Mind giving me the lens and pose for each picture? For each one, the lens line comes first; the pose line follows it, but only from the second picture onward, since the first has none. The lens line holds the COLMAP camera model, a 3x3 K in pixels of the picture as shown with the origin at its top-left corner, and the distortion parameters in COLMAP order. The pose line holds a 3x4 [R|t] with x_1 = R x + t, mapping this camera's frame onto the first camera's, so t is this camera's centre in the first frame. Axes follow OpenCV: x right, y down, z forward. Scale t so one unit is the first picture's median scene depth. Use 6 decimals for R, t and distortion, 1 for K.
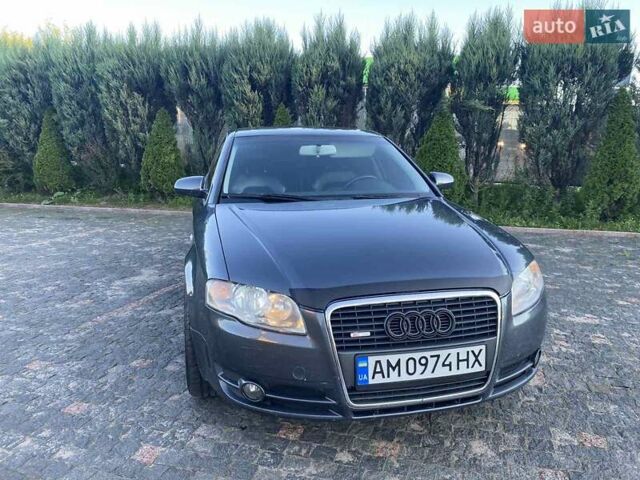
lens RADIAL K [[495.1, 0, 324.4], [0, 495.1, 243.6], [0, 0, 1]] dist [0.009911, -0.022868]
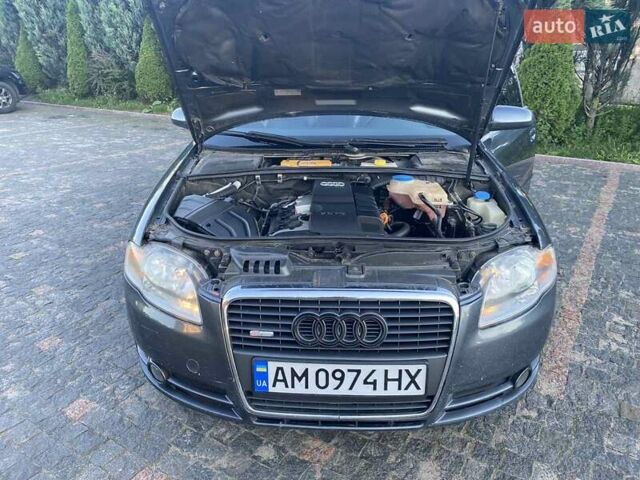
lens RADIAL K [[495.1, 0, 311.0], [0, 495.1, 233.7], [0, 0, 1]] dist [0.009911, -0.022868]
pose [[0.964765, 0.092609, -0.246276, 0.085915], [-0.051601, 0.984428, 0.168042, -0.030530], [0.258003, -0.149413, 0.954521, 0.067415]]
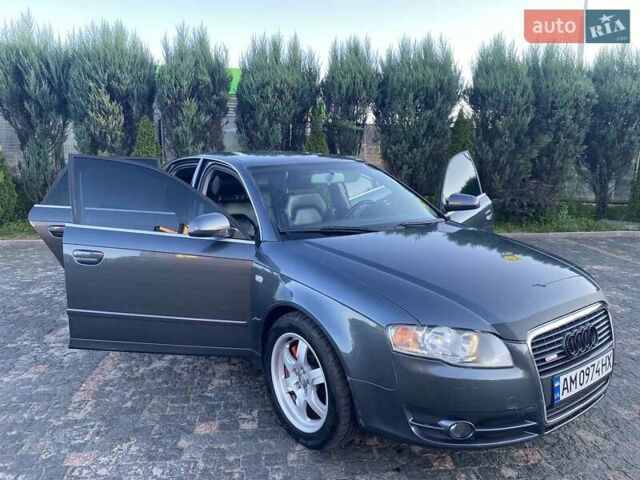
lens RADIAL K [[495.1, 0, 315.2], [0, 495.1, 240.2], [0, 0, 1]] dist [0.009911, -0.022868]
pose [[0.915884, -0.067087, 0.395797, -0.212642], [0.075398, 0.997139, -0.005460, -0.028804], [-0.394298, 0.034843, 0.918322, 0.045020]]
